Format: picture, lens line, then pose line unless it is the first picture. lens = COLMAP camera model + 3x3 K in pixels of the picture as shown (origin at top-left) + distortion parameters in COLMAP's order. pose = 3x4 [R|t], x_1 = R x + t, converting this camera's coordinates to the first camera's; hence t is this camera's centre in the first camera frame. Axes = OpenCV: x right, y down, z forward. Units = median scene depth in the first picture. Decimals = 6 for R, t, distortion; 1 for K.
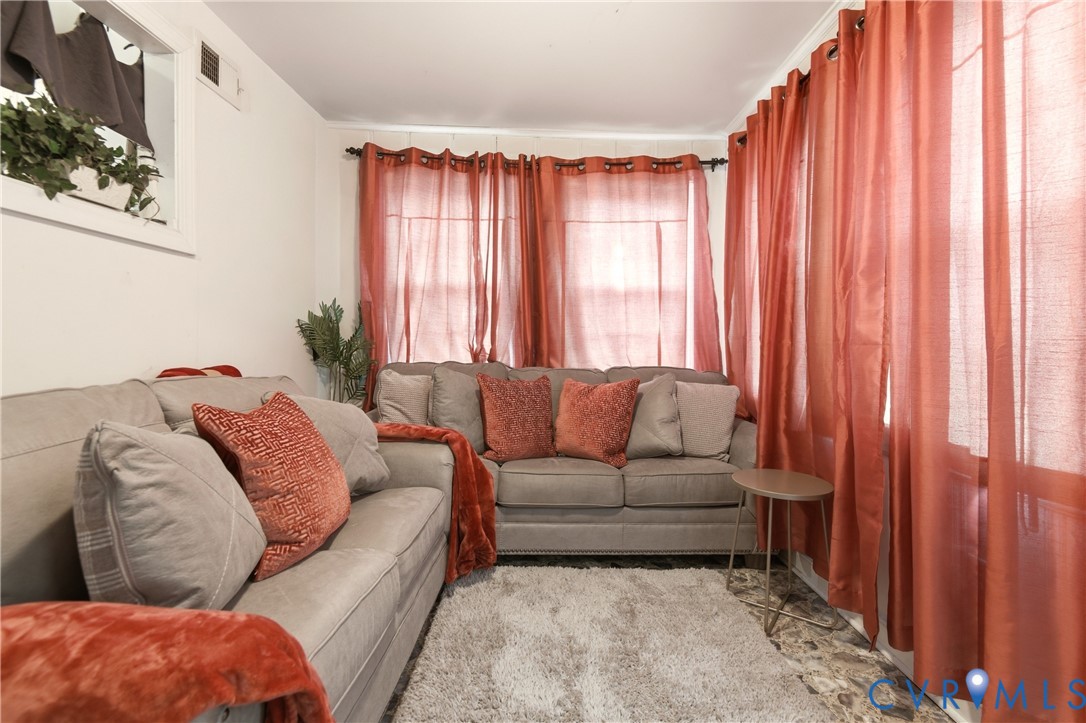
lens RADIAL K [[524.2, 0, 546.0], [0, 524.2, 353.9], [0, 0, 1]] dist [0.008355, -0.003283]
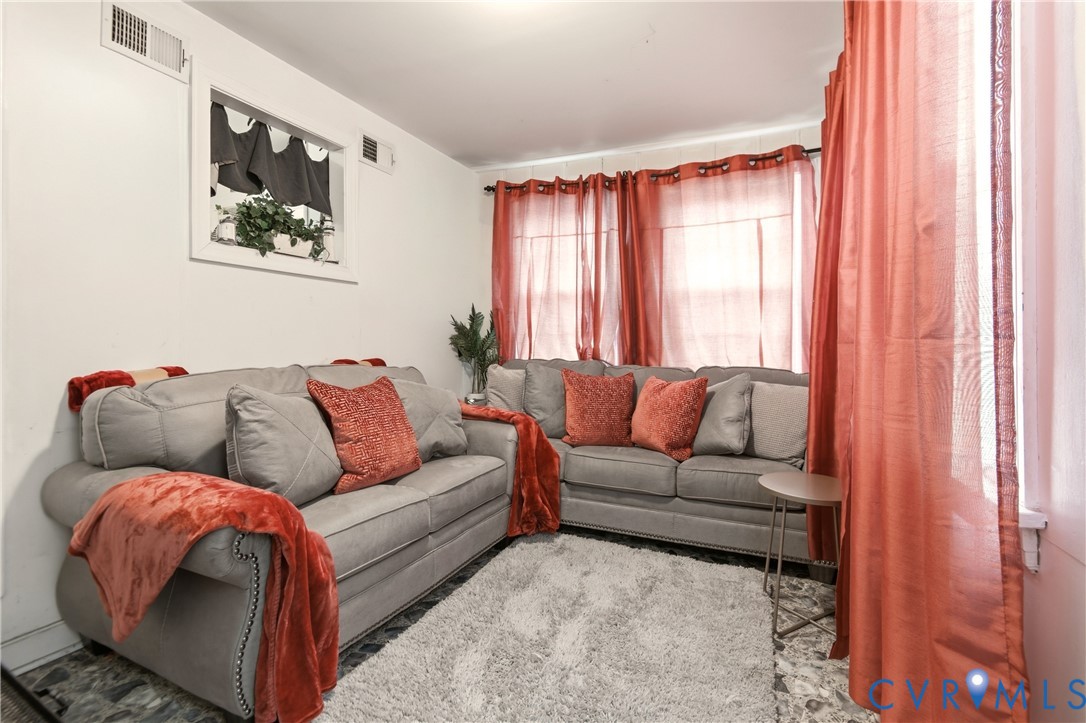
lens RADIAL K [[524.2, 0, 544.1], [0, 524.2, 355.2], [0, 0, 1]] dist [0.008355, -0.003283]
pose [[0.899275, 0.008946, -0.437292, 0.381373], [-0.009920, 0.999951, 0.000057, 0.007721], [0.437271, 0.004287, 0.899320, -0.071880]]
